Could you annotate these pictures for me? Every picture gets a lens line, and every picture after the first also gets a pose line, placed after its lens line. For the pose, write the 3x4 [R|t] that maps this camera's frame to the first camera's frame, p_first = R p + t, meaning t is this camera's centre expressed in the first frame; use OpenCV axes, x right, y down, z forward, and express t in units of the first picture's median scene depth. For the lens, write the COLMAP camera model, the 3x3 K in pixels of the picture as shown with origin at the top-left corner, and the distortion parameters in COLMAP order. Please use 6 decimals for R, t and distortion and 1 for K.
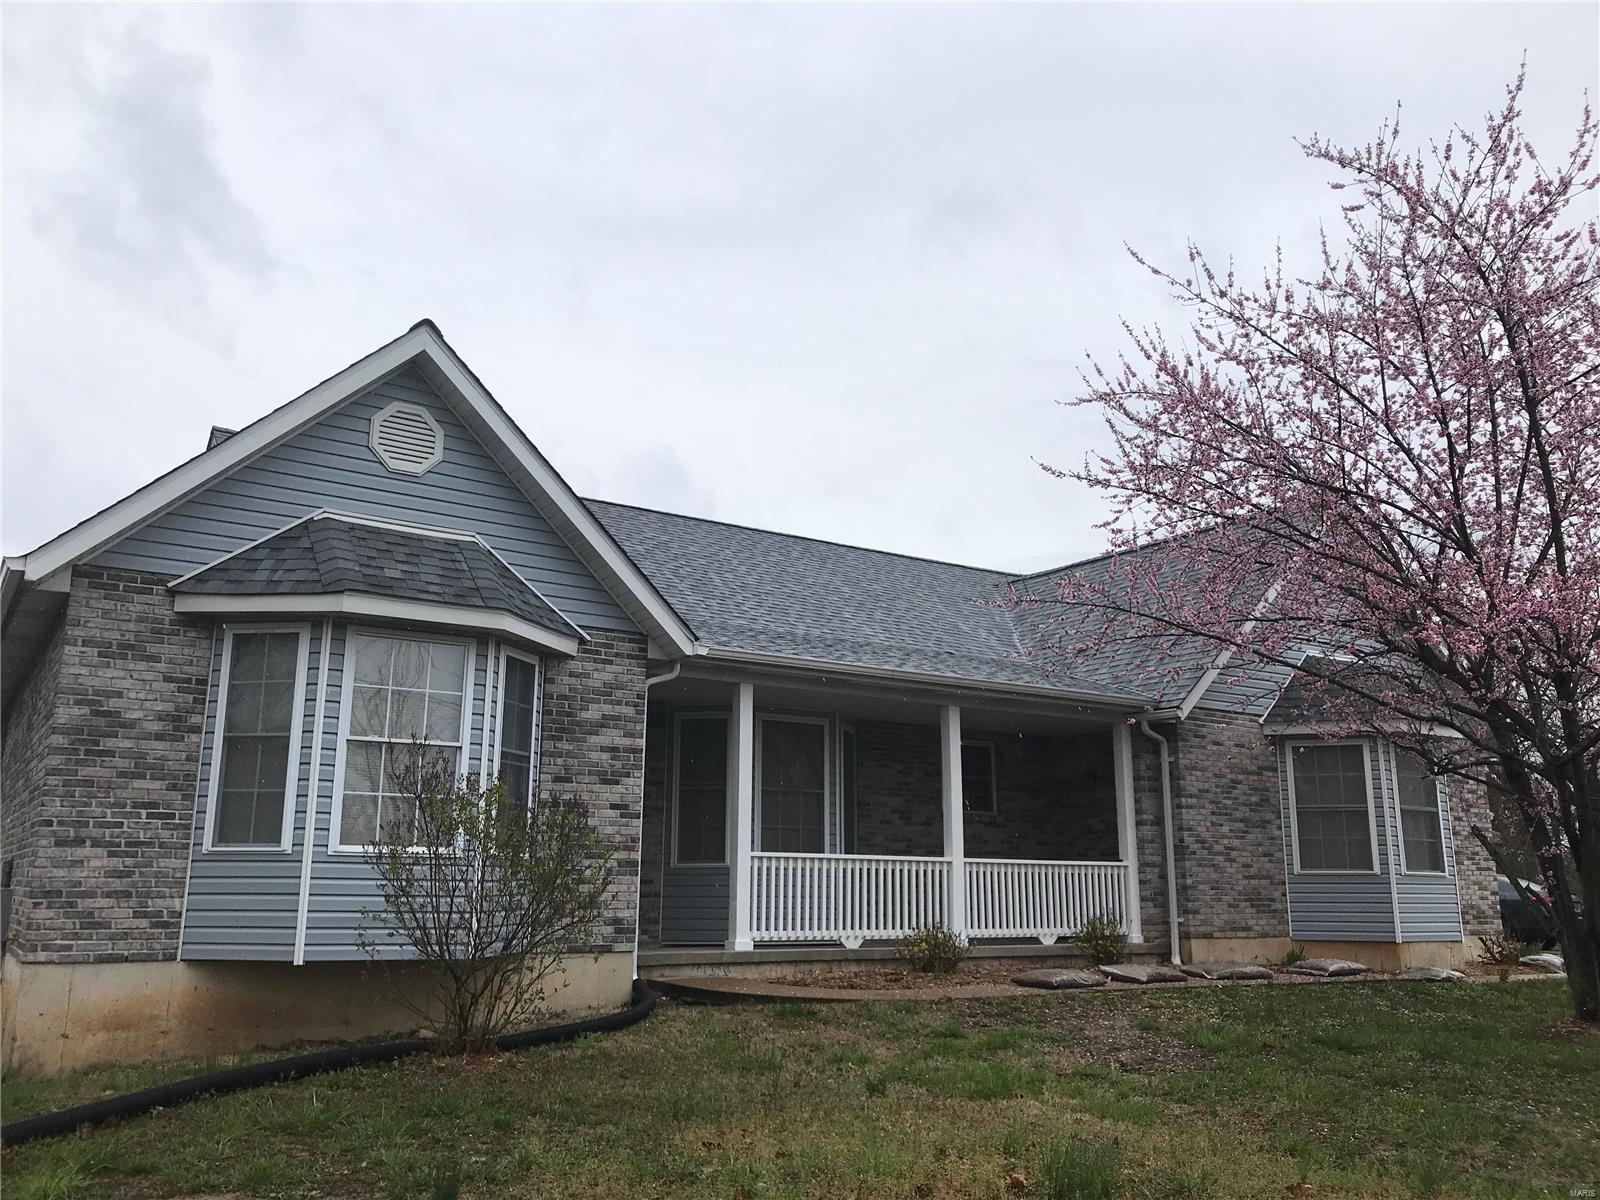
lens RADIAL K [[1312.5, 0, 797.9], [0, 1312.5, 604.9], [0, 0, 1]] dist [0.045477, -0.045290]
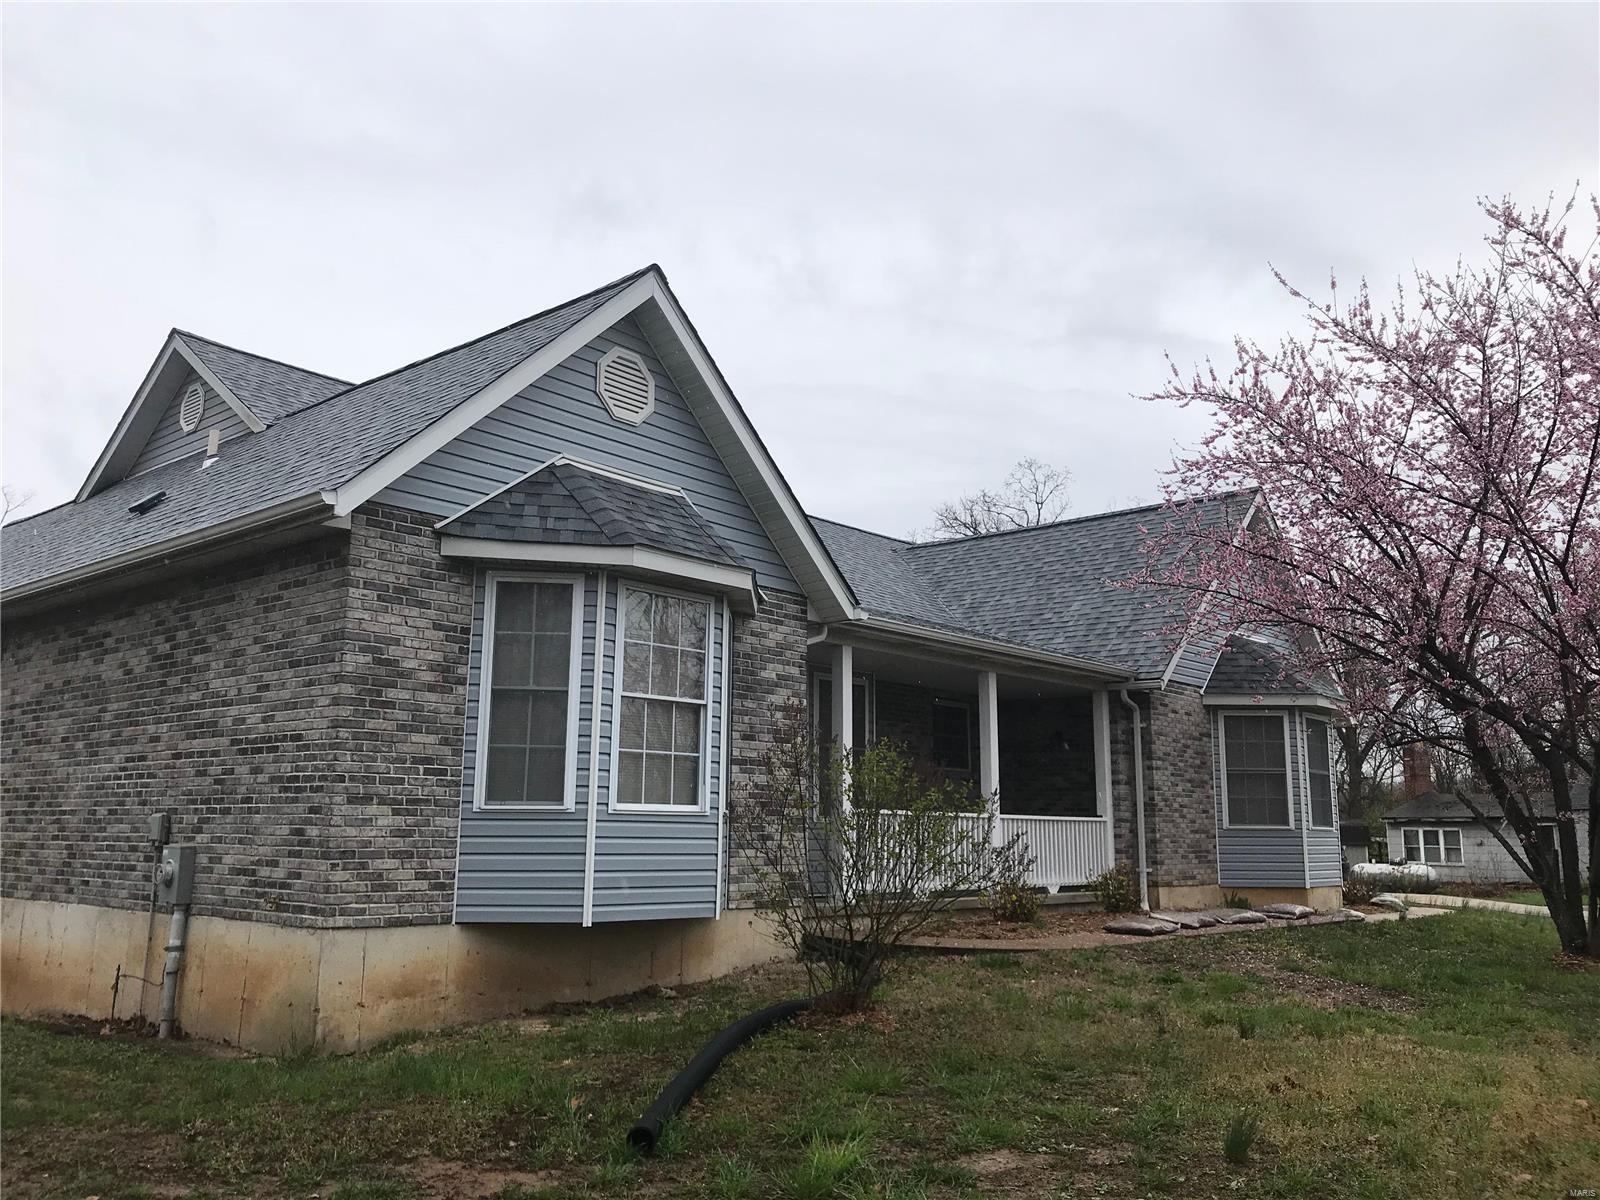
lens RADIAL K [[1312.5, 0, 807.5], [0, 1312.5, 599.3], [0, 0, 1]] dist [0.045477, -0.045290]
pose [[0.964723, 0.047974, 0.258858, -0.410928], [-0.057464, 0.997920, 0.029217, -0.005378], [-0.256918, -0.043062, 0.965473, 0.024081]]
